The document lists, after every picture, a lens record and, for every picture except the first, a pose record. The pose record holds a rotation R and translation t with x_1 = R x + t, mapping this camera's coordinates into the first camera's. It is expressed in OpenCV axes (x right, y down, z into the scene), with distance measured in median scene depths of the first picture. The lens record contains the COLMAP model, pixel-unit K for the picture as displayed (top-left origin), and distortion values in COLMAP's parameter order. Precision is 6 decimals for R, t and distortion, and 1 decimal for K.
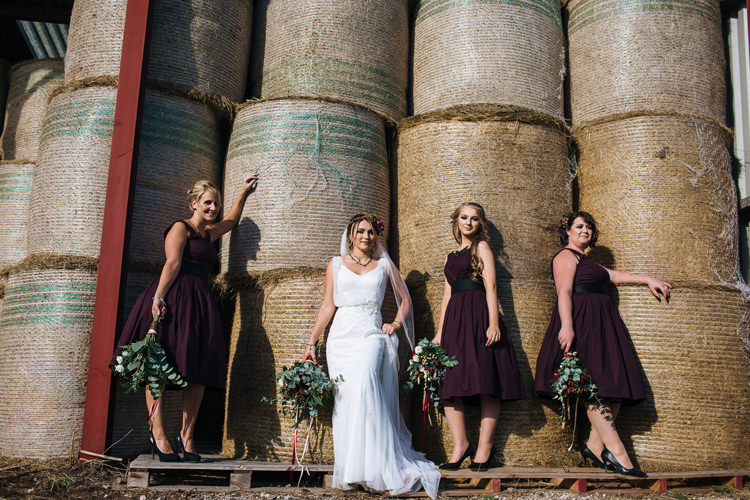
lens RADIAL K [[722.1, 0, 375.0], [0, 722.1, 250.0], [0, 0, 1]] dist [-0.097359, 0.134577]
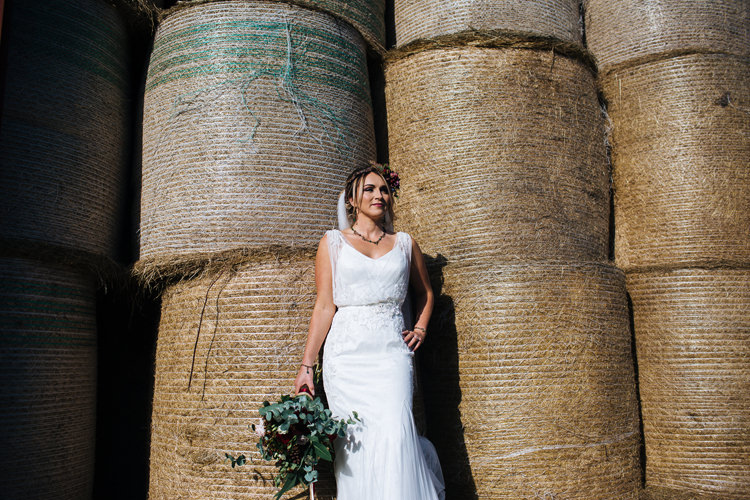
lens RADIAL K [[722.1, 0, 375.0], [0, 722.1, 250.0], [0, 0, 1]] dist [-0.097359, 0.134577]
pose [[0.978878, -0.011558, 0.204117, -0.139247], [0.014776, 0.999789, -0.014247, 0.036394], [-0.203910, 0.016963, 0.978843, 0.320797]]
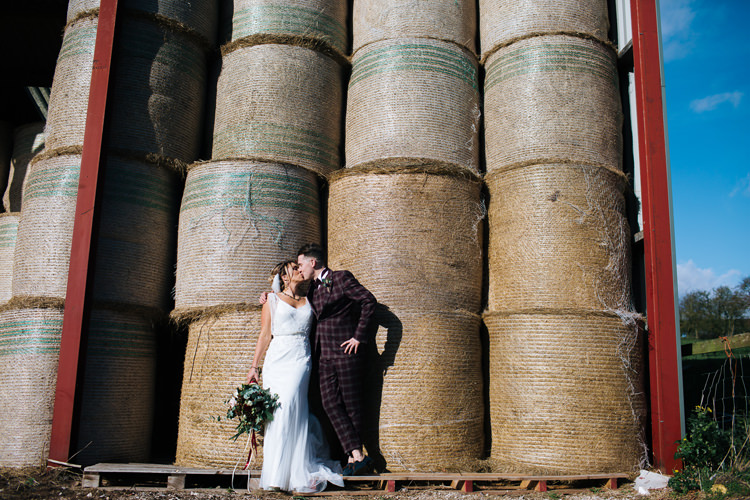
lens RADIAL K [[722.1, 0, 375.0], [0, 722.1, 250.0], [0, 0, 1]] dist [-0.097359, 0.134577]
pose [[0.998767, -0.022844, -0.044080, 0.170063], [0.021036, 0.998935, -0.041066, -0.009375], [0.044971, 0.040088, 0.998184, -0.161509]]
